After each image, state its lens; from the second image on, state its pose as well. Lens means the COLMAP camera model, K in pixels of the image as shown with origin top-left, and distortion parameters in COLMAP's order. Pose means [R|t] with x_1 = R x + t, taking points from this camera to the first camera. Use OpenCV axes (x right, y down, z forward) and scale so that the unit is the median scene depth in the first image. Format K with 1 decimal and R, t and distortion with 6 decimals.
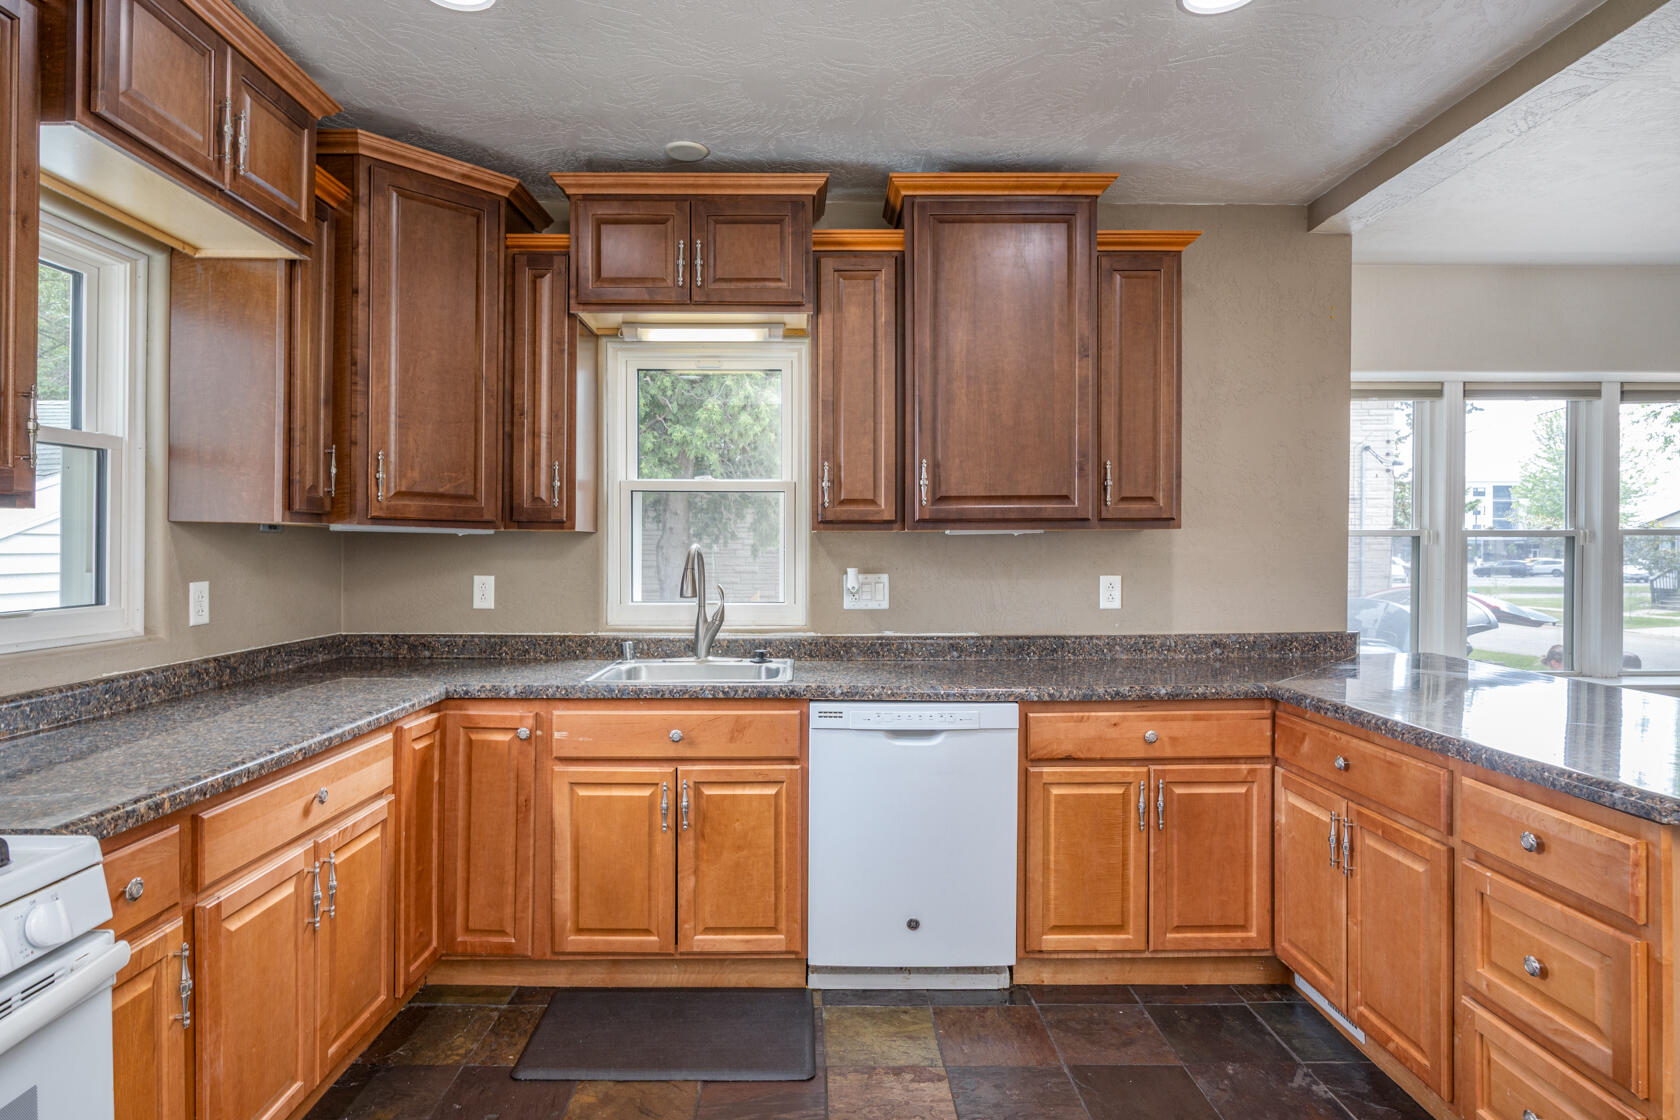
lens RADIAL K [[886.9, 0, 825.8], [0, 886.9, 553.2], [0, 0, 1]] dist [0.001494, -0.007019]
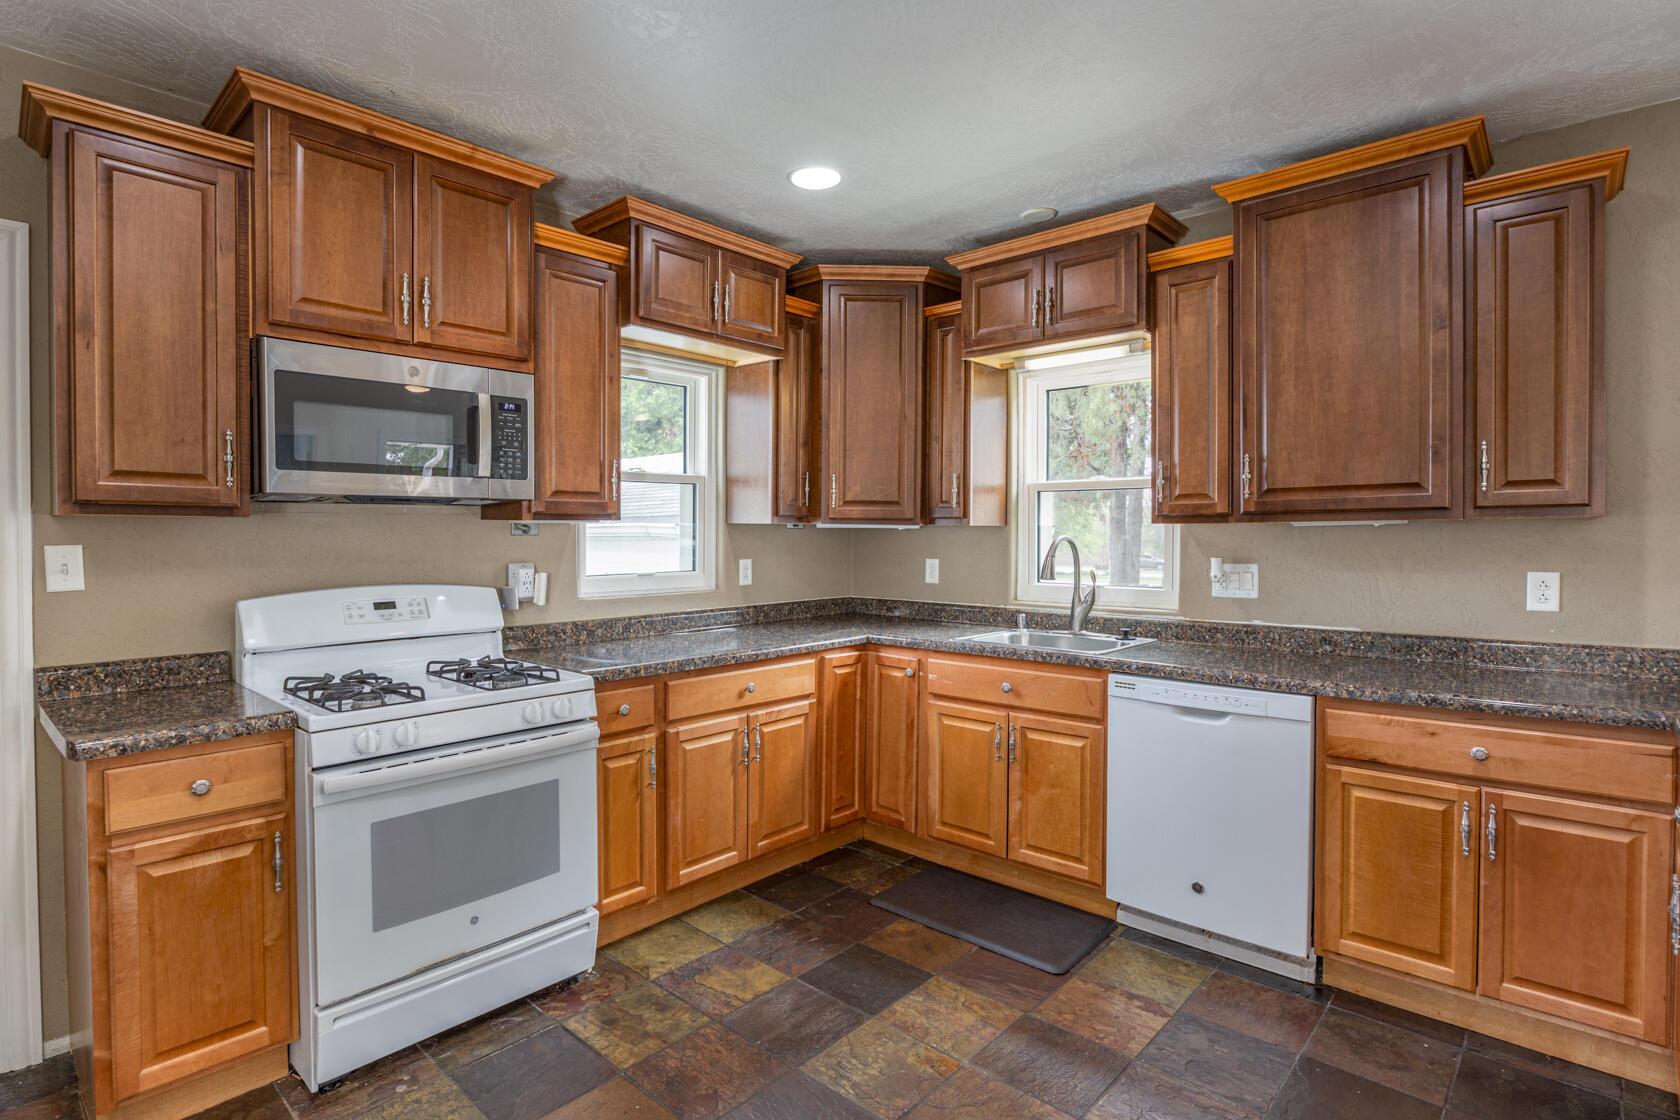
lens RADIAL K [[839.3, 0, 846.5], [0, 839.3, 545.9], [0, 0, 1]] dist [-0.010050, 0.000675]
pose [[0.743186, 0.007884, -0.669038, 0.452119], [-0.001788, 0.999950, 0.009797, -0.007923], [0.669082, -0.006085, 0.743163, -0.041822]]
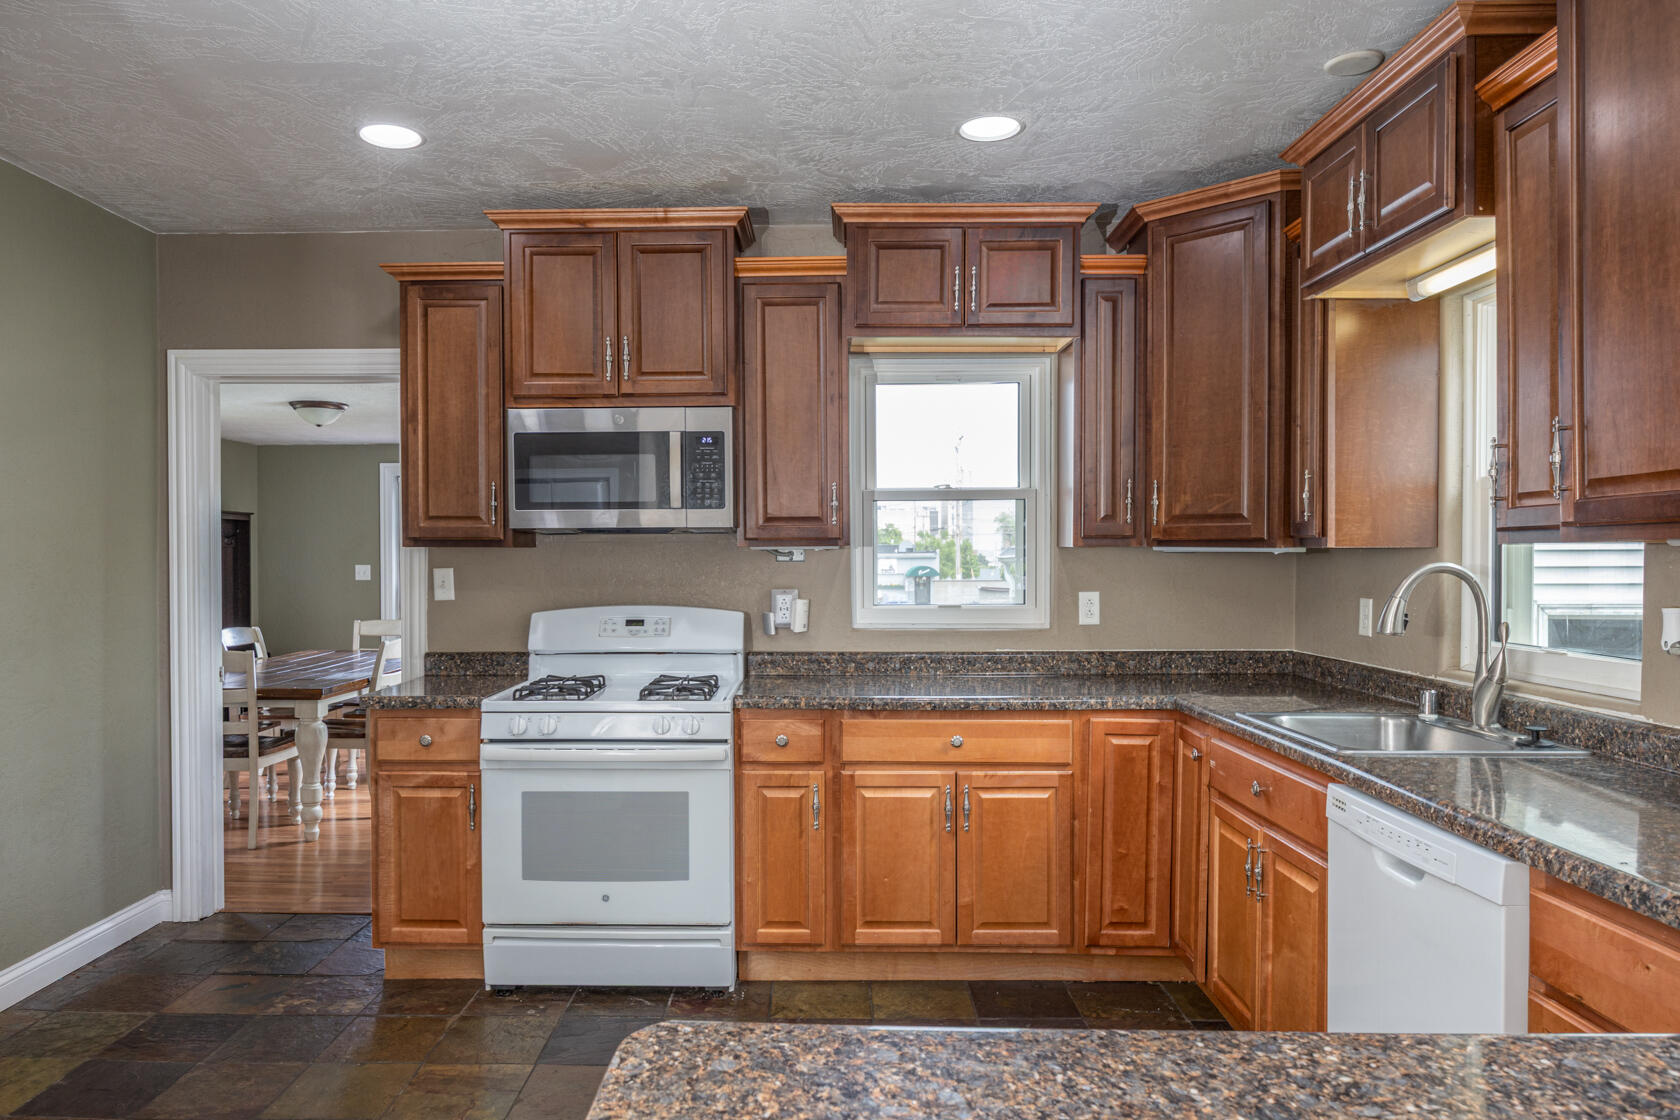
lens RADIAL K [[1145.5, 0, 835.6], [0, 1145.5, 565.2], [0, 0, 1]] dist [0.004356, -0.002724]
pose [[-0.007529, 0.006877, -0.999948, 0.918960], [-0.004150, 0.999968, 0.006909, -0.016007], [0.999963, 0.004202, -0.007500, 0.588629]]
